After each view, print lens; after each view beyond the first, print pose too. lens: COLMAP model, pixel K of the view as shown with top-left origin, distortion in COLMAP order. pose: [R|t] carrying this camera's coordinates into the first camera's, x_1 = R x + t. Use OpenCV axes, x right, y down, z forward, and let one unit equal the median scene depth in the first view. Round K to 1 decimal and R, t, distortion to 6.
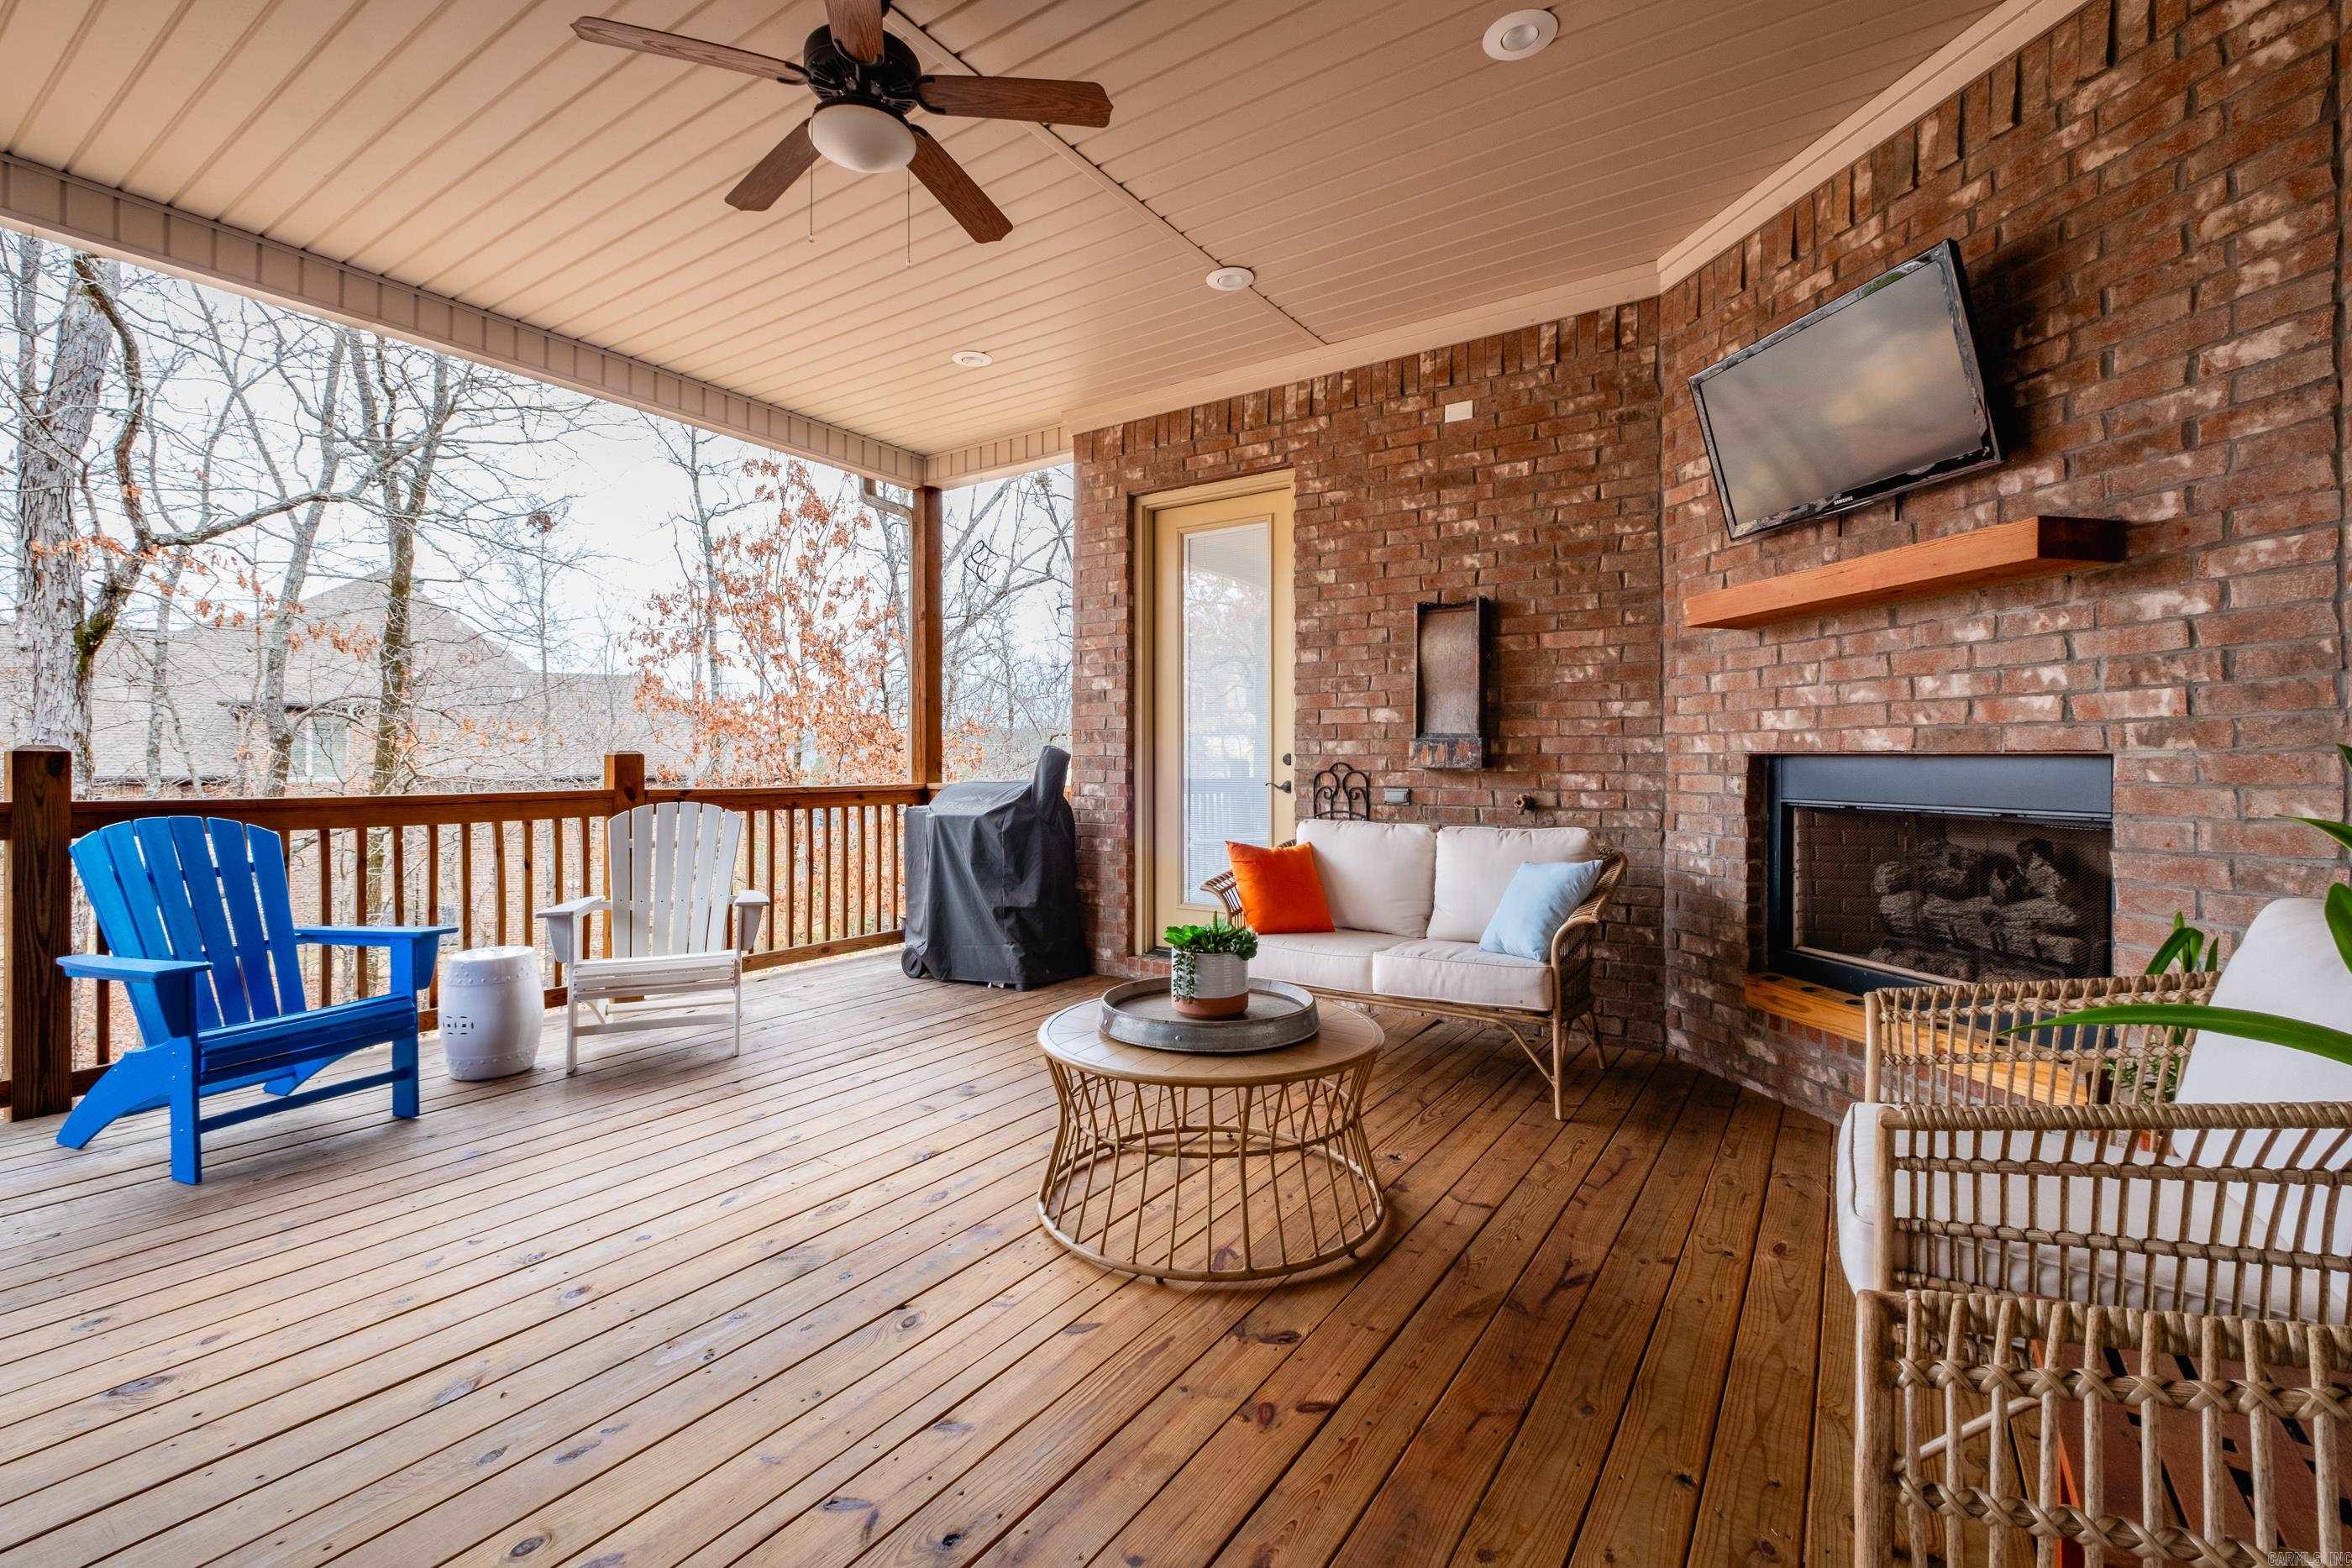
lens RADIAL K [[1024.1, 0, 1177.9], [0, 1024.1, 772.4], [0, 0, 1]] dist [-0.003554, -0.000341]
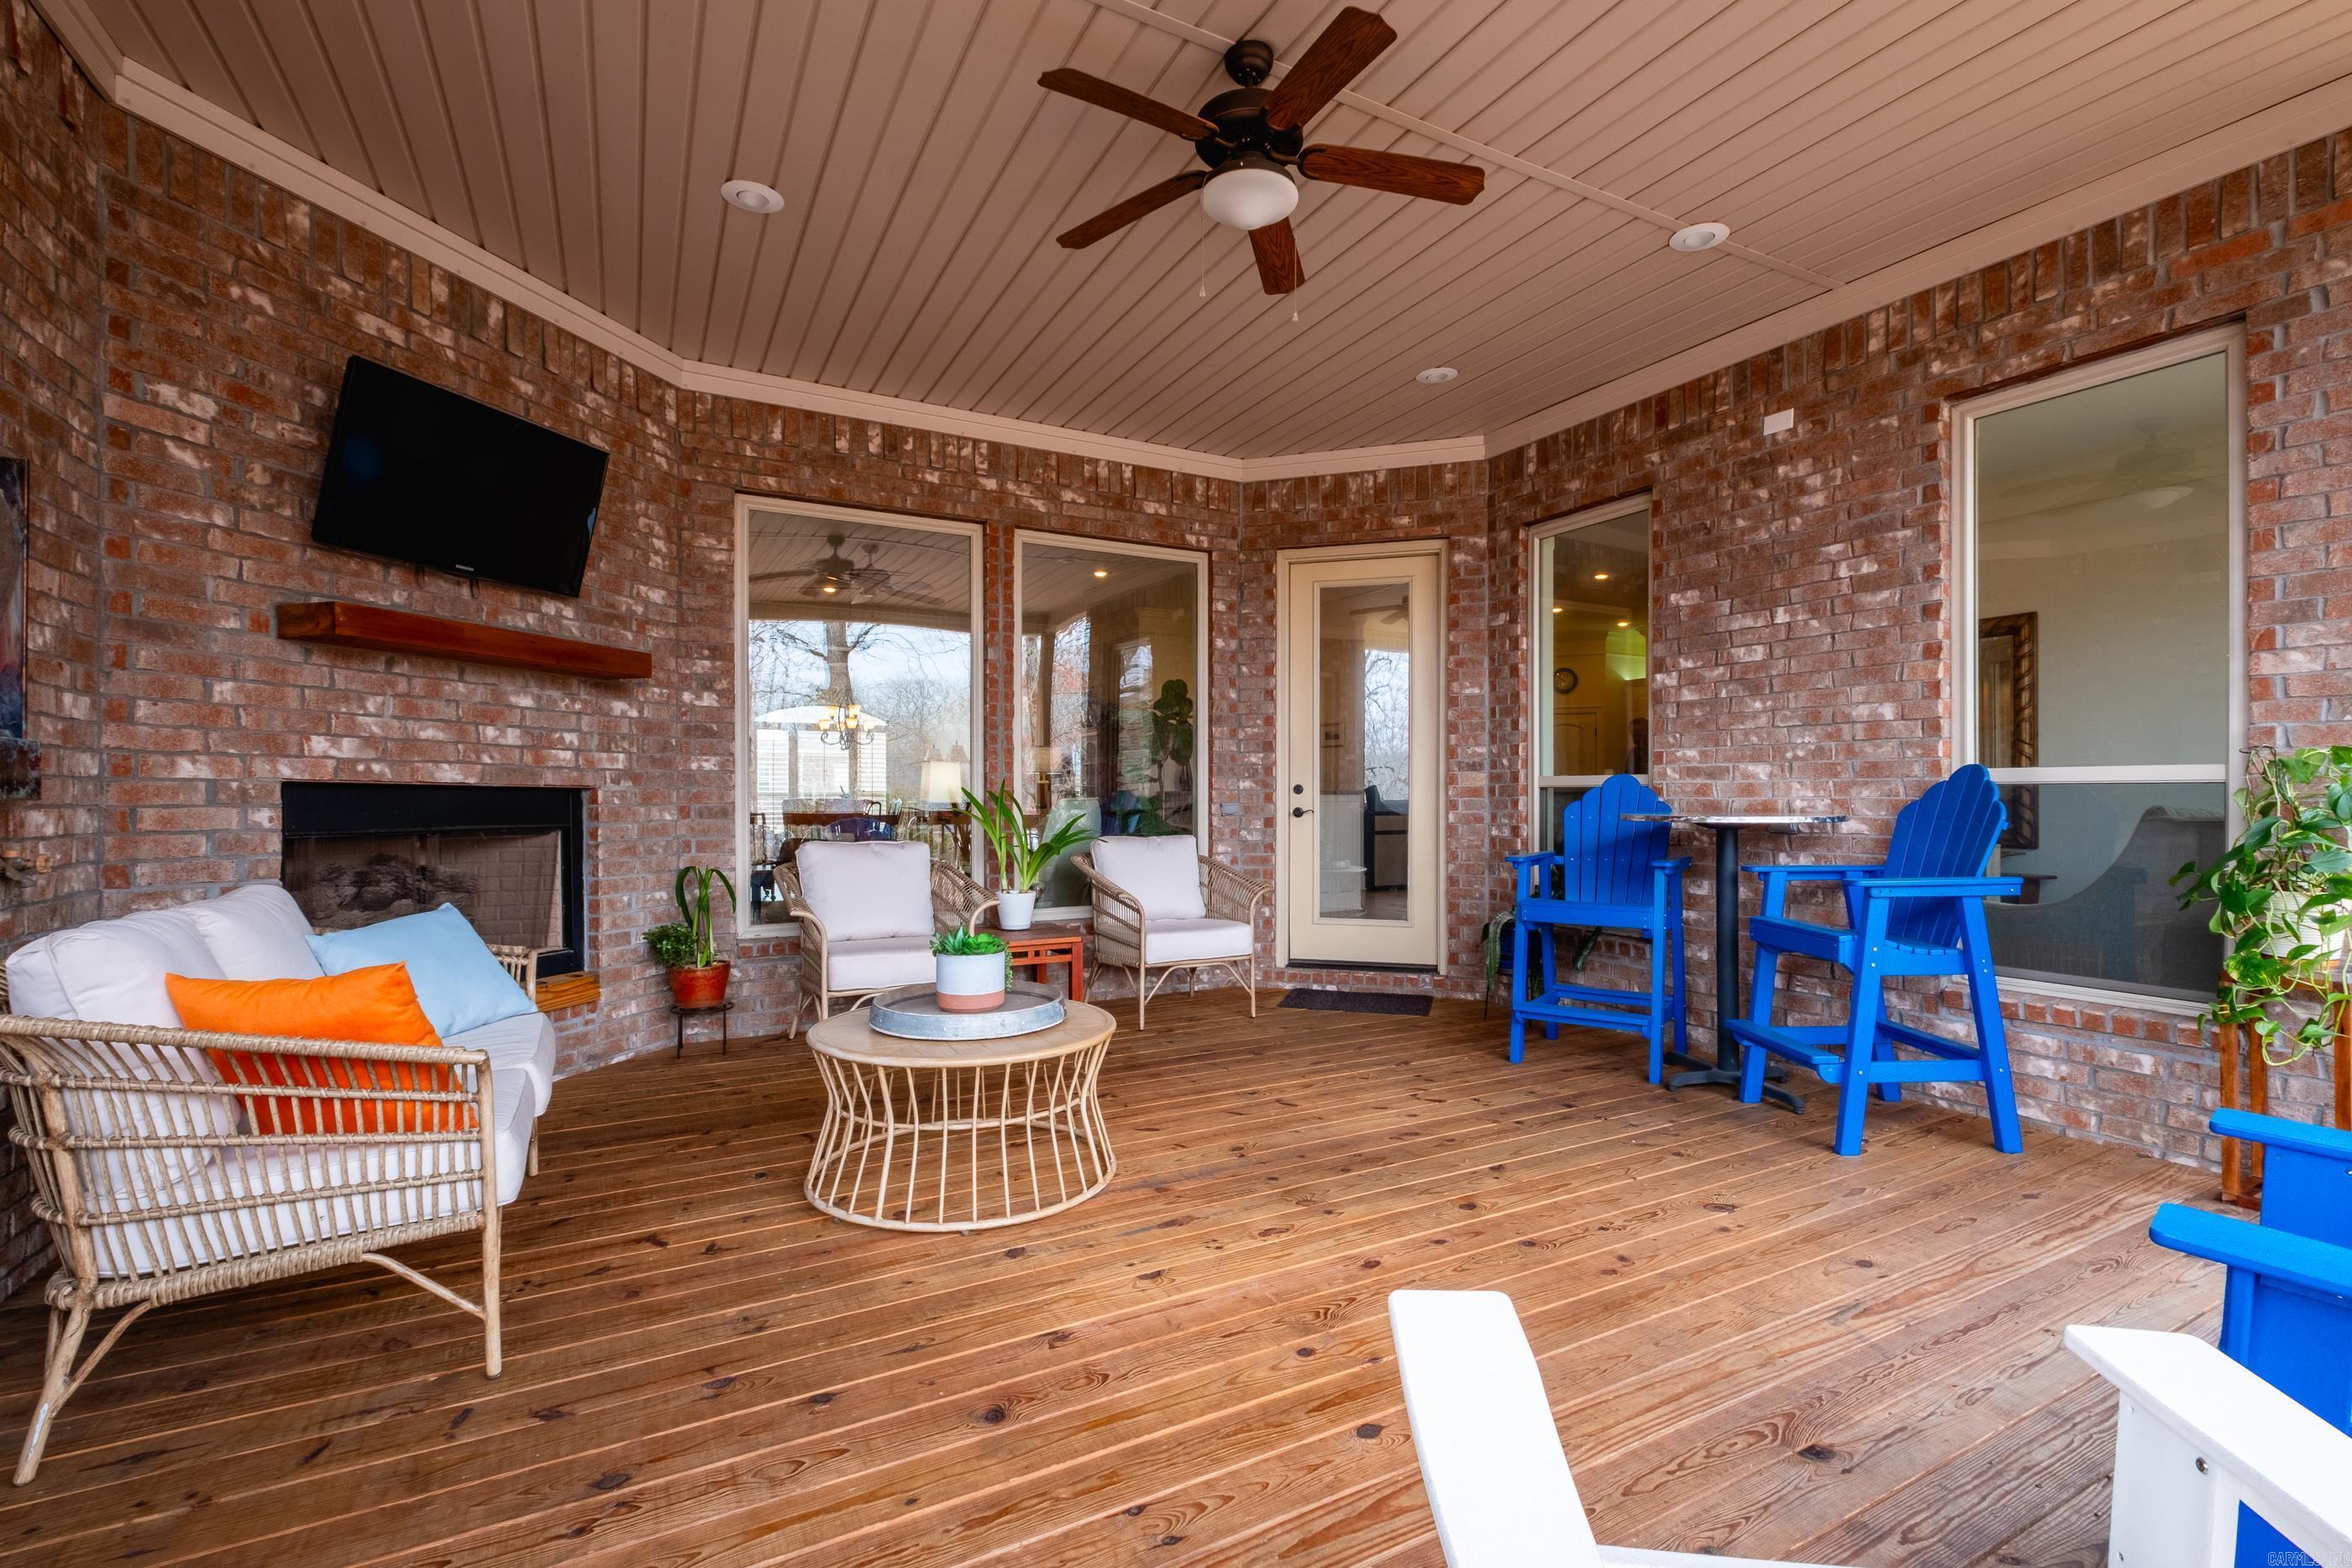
lens RADIAL K [[1024.1, 0, 1175.4], [0, 1024.1, 790.5], [0, 0, 1]] dist [-0.003554, -0.000341]
pose [[-0.880957, -0.000547, 0.473195, -0.613043], [0.000830, 0.999996, 0.002702, -0.014450], [-0.473195, 0.002773, -0.880953, 1.638283]]
